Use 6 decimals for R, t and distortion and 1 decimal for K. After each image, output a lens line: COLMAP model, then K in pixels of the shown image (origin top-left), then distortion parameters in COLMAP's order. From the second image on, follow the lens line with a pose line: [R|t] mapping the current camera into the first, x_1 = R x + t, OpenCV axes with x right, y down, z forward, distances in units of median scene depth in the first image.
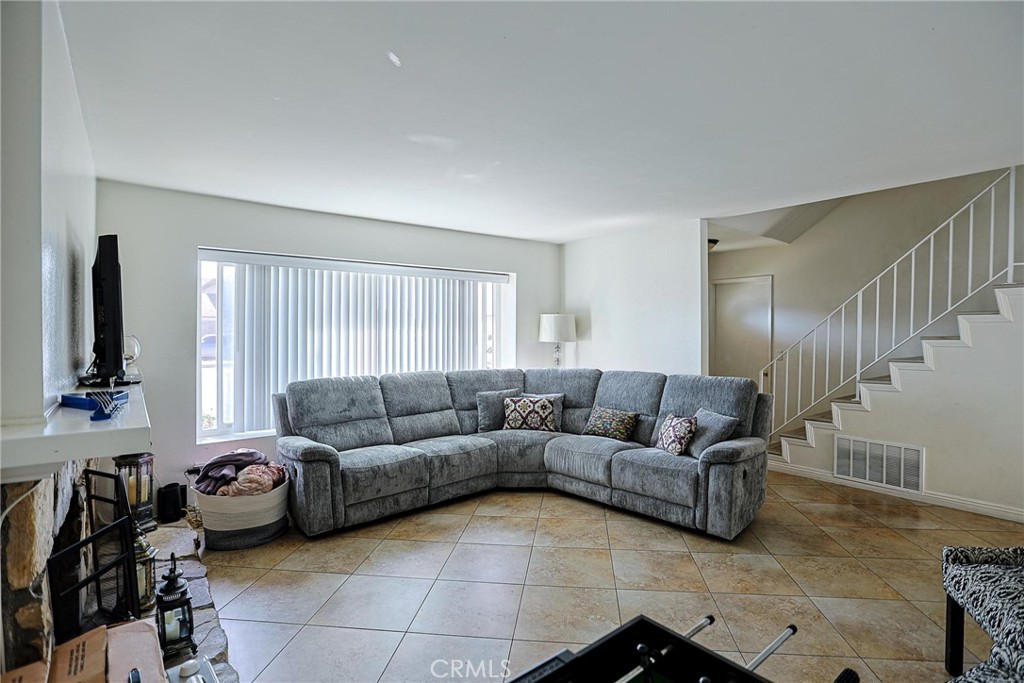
lens RADIAL K [[512.9, 0, 504.2], [0, 512.9, 337.9], [0, 0, 1]] dist [-0.014236, 0.001536]
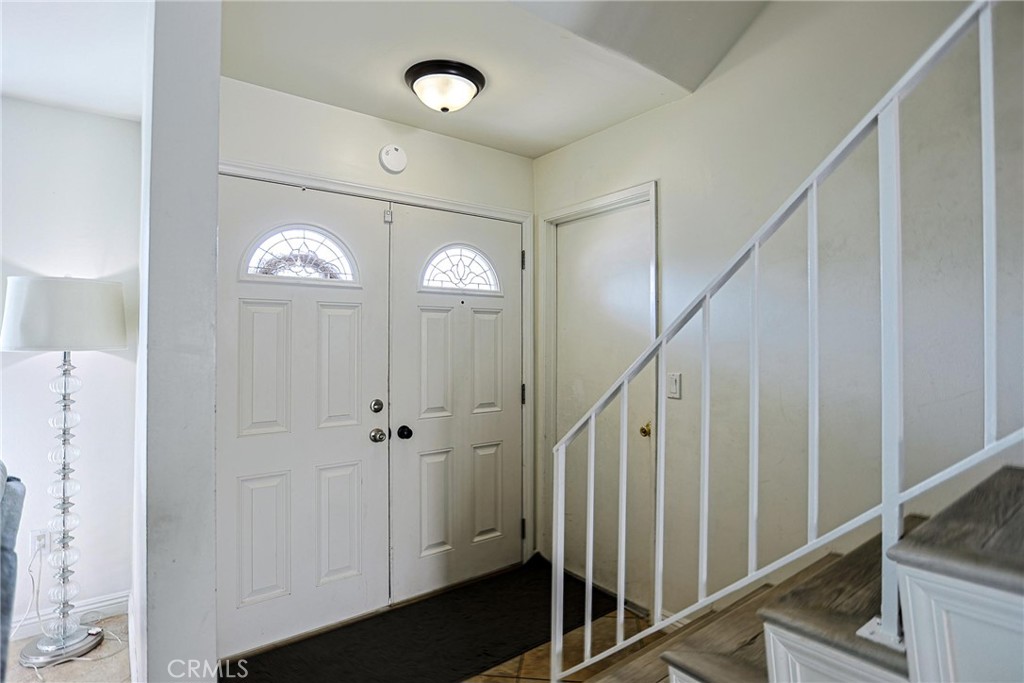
lens RADIAL K [[512.9, 0, 513.2], [0, 512.9, 337.1], [0, 0, 1]] dist [-0.014236, 0.001536]
pose [[0.999992, -0.000949, 0.003825, 0.526849], [0.001020, 0.999825, -0.018656, 0.008481], [-0.003807, 0.018660, 0.999819, 0.770373]]
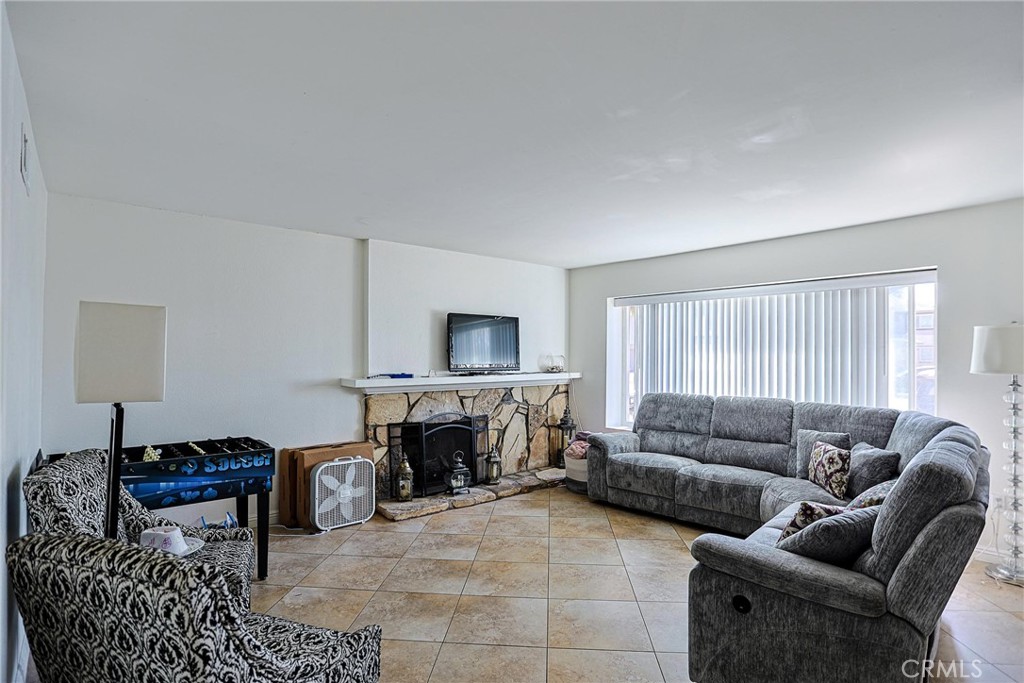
lens RADIAL K [[512.9, 0, 506.7], [0, 512.9, 340.2], [0, 0, 1]] dist [-0.014236, 0.001536]
pose [[0.059801, -0.023360, -0.997937, 0.767949], [-0.017715, 0.999544, -0.024459, -0.007565], [0.998053, 0.019142, 0.059360, 0.503699]]
